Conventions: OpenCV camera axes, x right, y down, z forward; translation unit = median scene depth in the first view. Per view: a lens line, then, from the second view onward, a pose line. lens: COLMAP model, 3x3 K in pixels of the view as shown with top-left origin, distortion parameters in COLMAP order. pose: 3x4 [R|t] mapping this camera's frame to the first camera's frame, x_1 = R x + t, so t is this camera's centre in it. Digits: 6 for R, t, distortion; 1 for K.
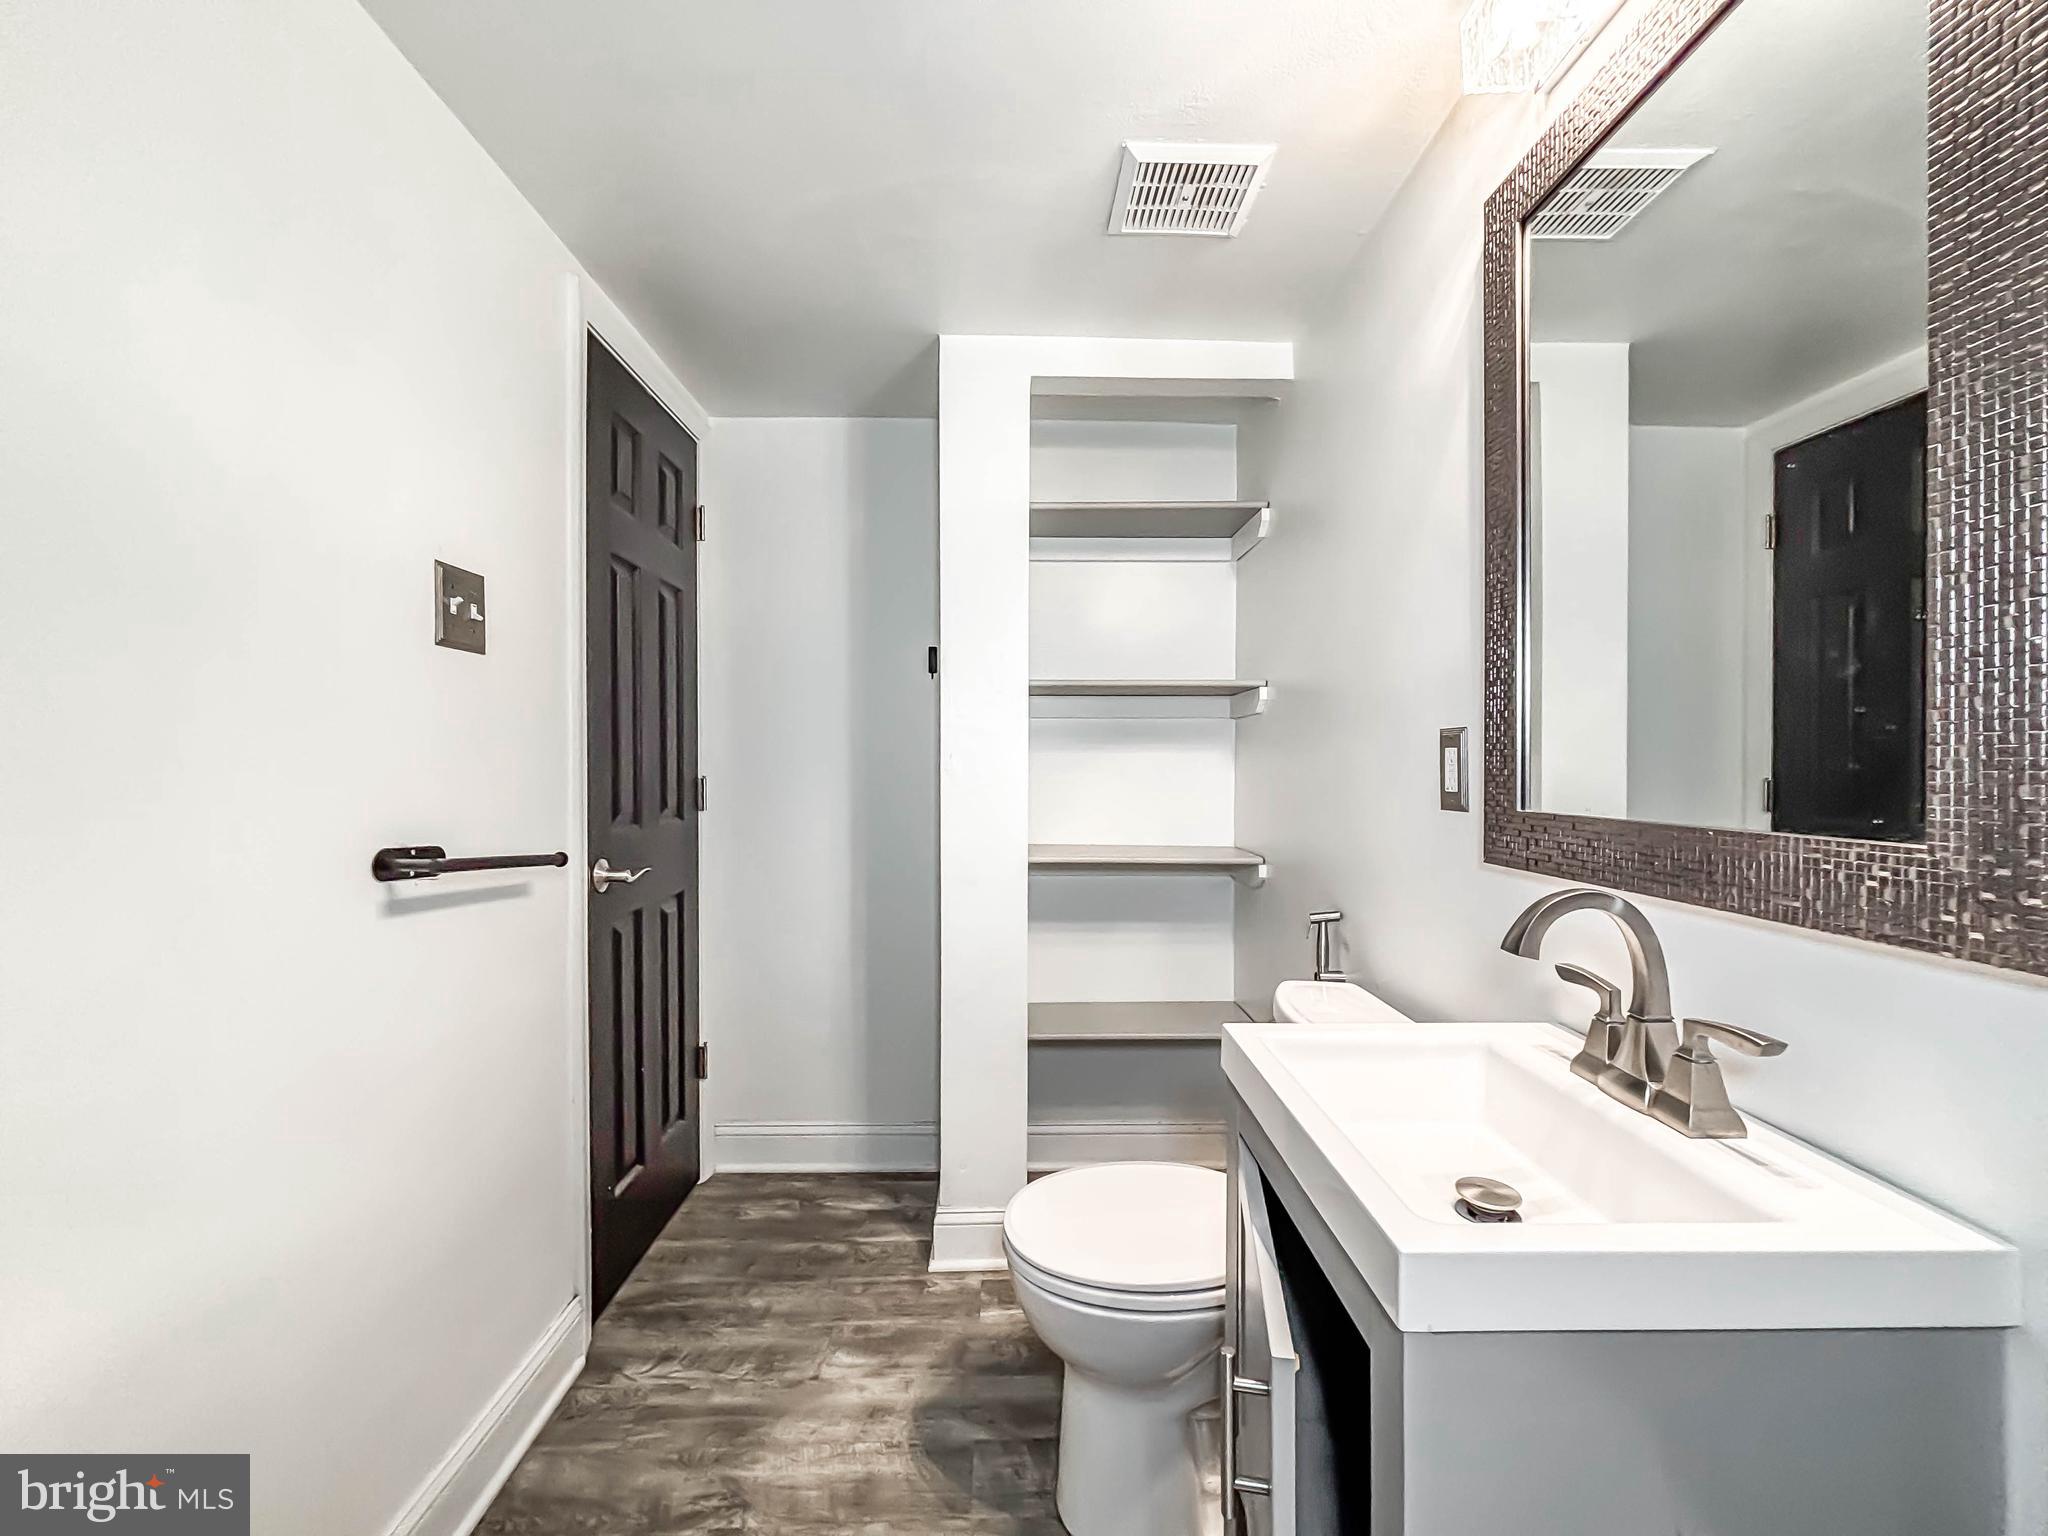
lens RADIAL K [[828.3, 0, 1024.0], [0, 828.3, 768.0], [0, 0, 1]] dist [-0.000262, 0.000690]
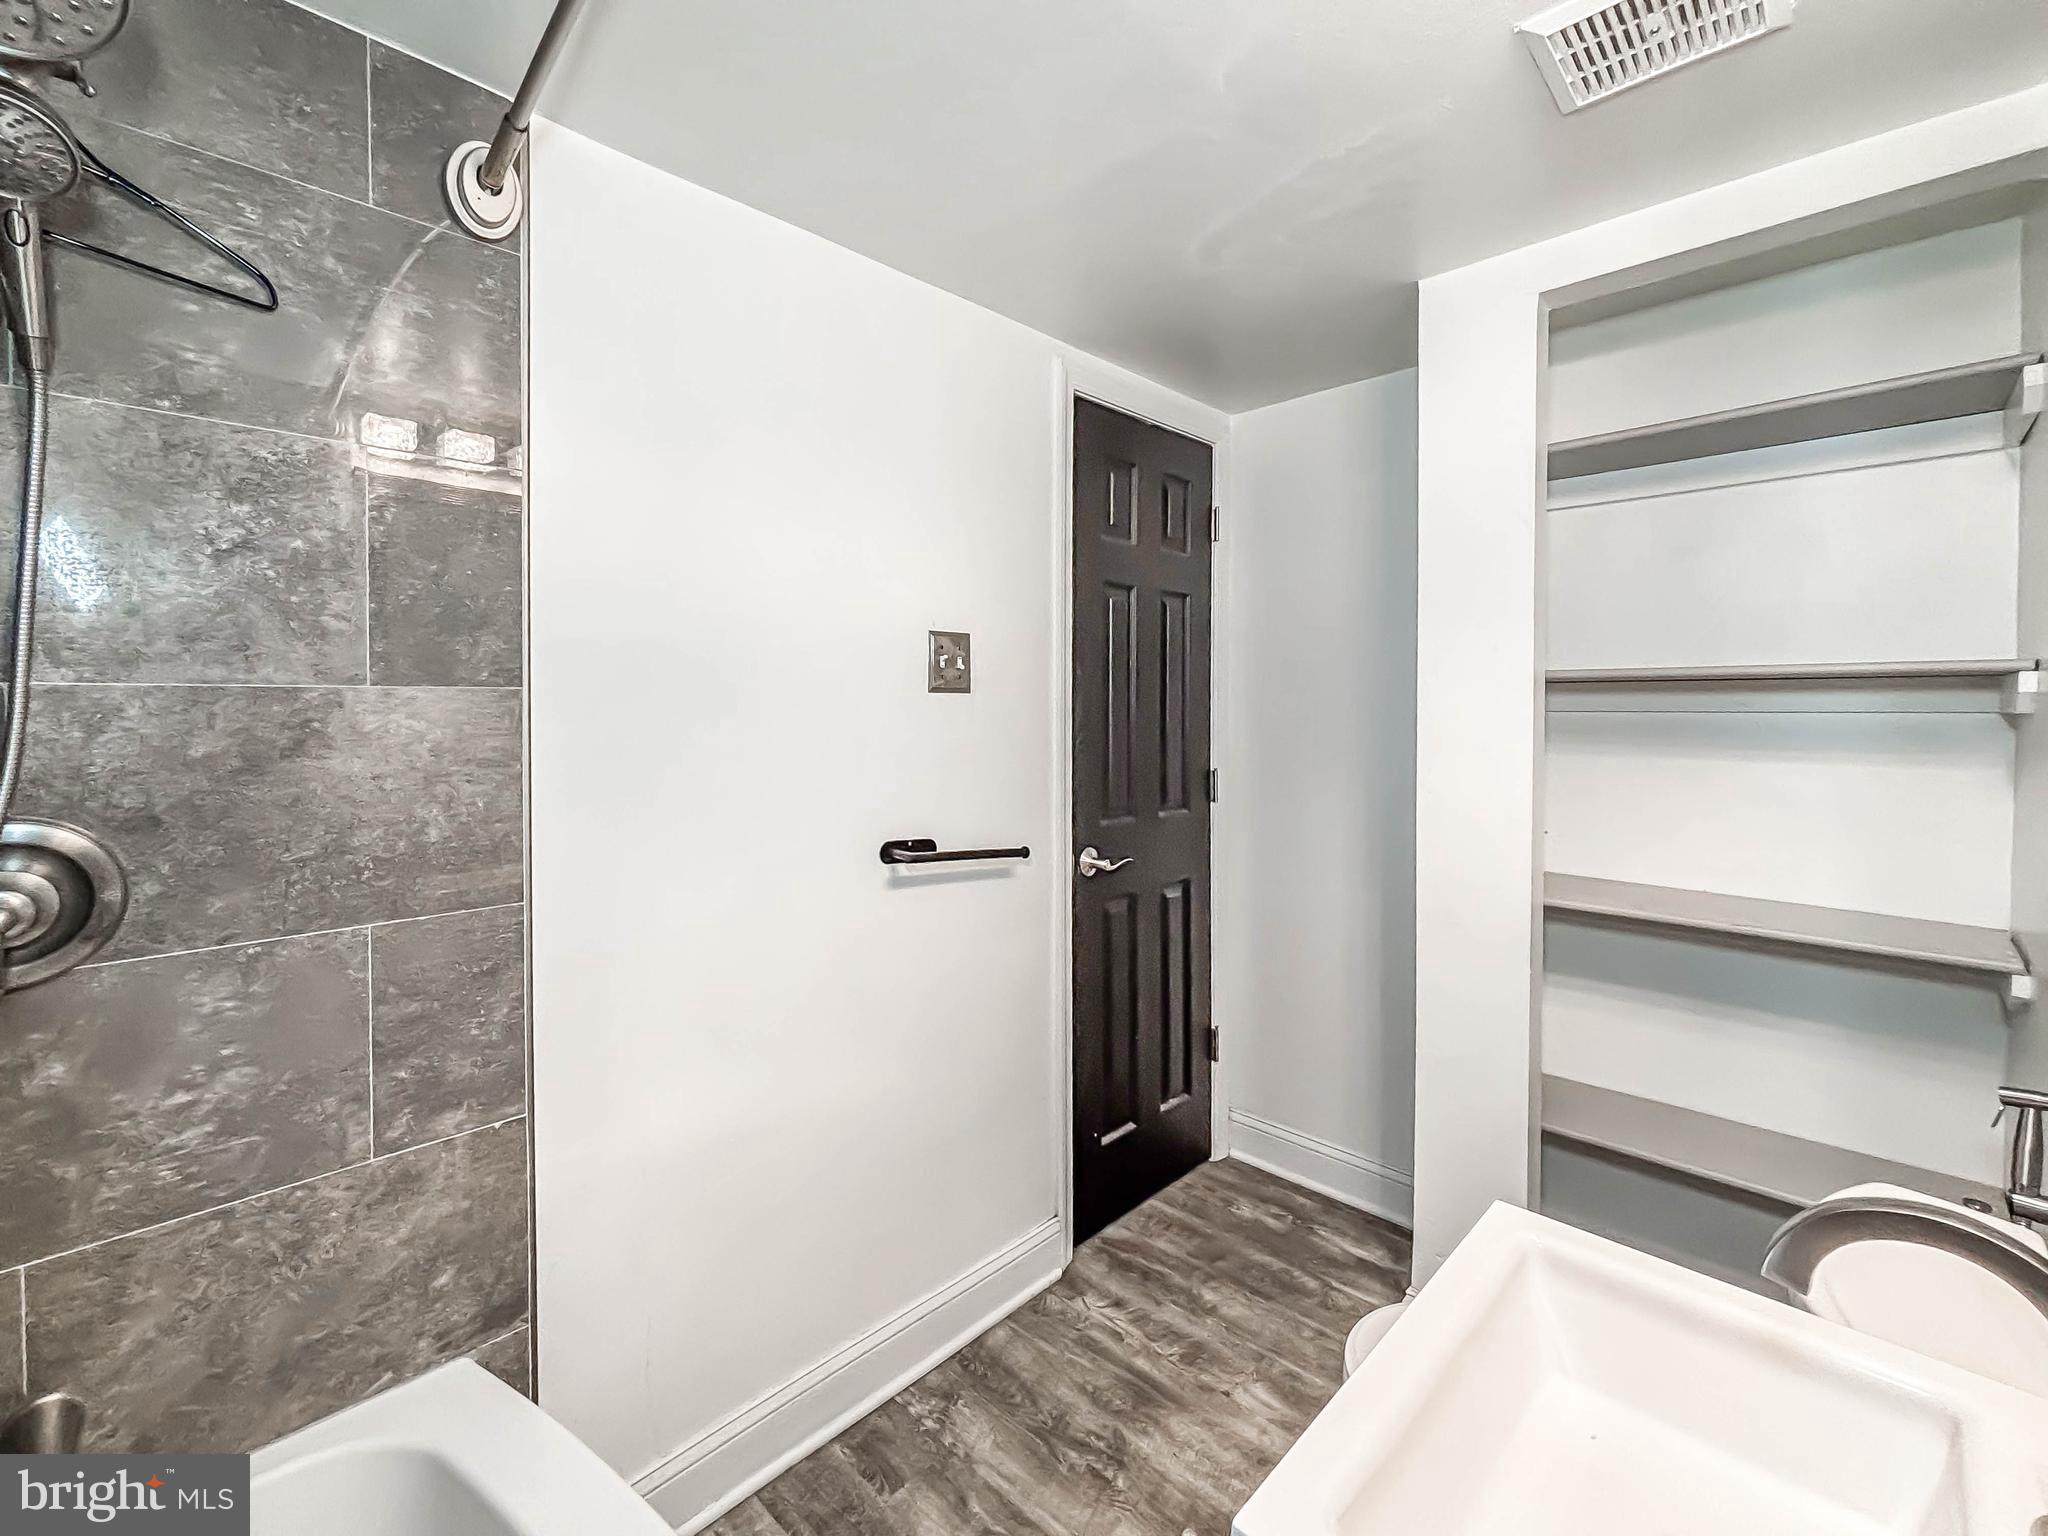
lens RADIAL K [[898.5, 0, 1001.8], [0, 898.5, 714.4], [0, 0, 1]] dist [0.016021, 0.000635]
pose [[0.697718, 0.007646, -0.716332, 0.303715], [-0.002969, 0.999965, 0.007781, -0.086051], [0.716366, -0.003302, 0.697717, 0.034611]]
